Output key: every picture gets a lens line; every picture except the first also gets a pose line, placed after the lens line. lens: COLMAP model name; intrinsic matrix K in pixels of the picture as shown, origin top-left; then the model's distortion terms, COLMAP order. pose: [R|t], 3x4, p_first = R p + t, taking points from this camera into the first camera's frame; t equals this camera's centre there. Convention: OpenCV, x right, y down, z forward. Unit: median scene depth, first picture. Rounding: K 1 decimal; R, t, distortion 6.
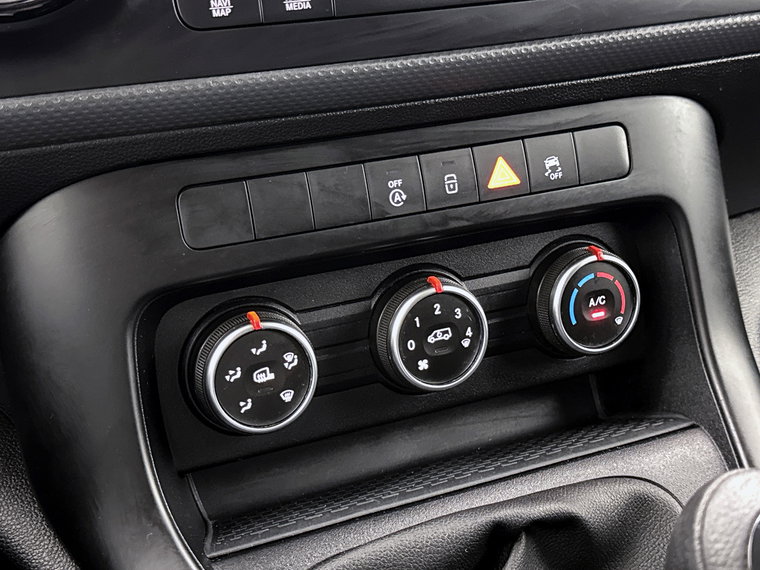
lens RADIAL K [[1049.4, 0, 383.9], [0, 1049.4, 289.3], [0, 0, 1]] dist [0.117344, -0.008556]
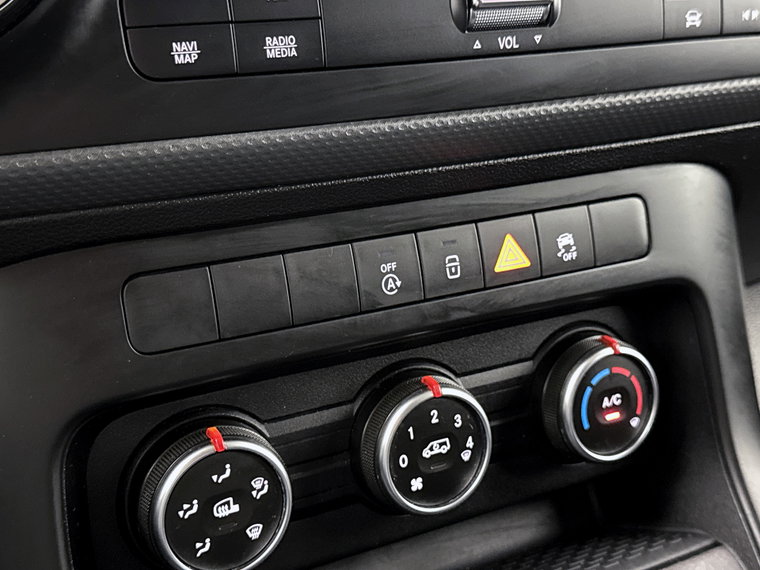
lens RADIAL K [[1017.5, 0, 378.5], [0, 1017.5, 289.7], [0, 0, 1]] dist [0.118115, -0.044460]
pose [[0.995953, 0.009271, 0.089397, -0.066940], [-0.007343, 0.999734, -0.021865, -0.064280], [-0.089576, 0.021121, 0.995756, 0.201656]]
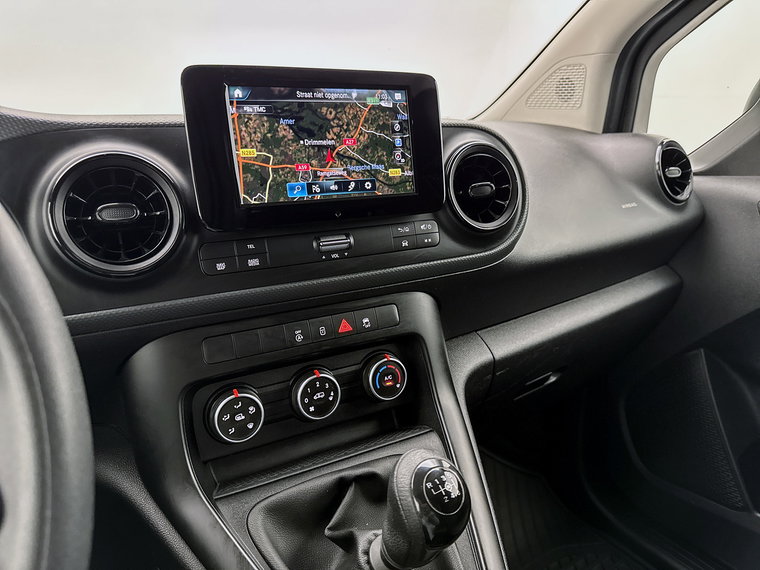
lens RADIAL K [[527.4, 0, 381.2], [0, 527.4, 286.9], [0, 0, 1]] dist [0.065234, -0.002960]
pose [[0.996865, -0.019786, 0.076606, 0.108062], [0.030258, 0.989962, -0.138054, -0.030029], [-0.073106, 0.139939, 0.987458, -0.216501]]
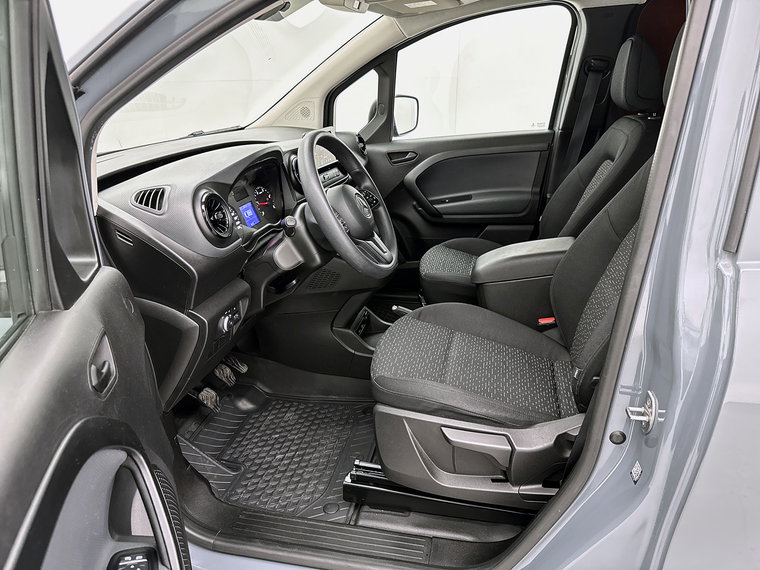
lens RADIAL K [[527.4, 0, 381.2], [0, 527.4, 286.9], [0, 0, 1]] dist [0.065234, -0.002960]
pose [[0.667988, -0.292318, 0.684356, -2.741461], [0.338882, 0.938223, 0.069979, 0.376151], [-0.662534, 0.185171, 0.725783, -2.262158]]
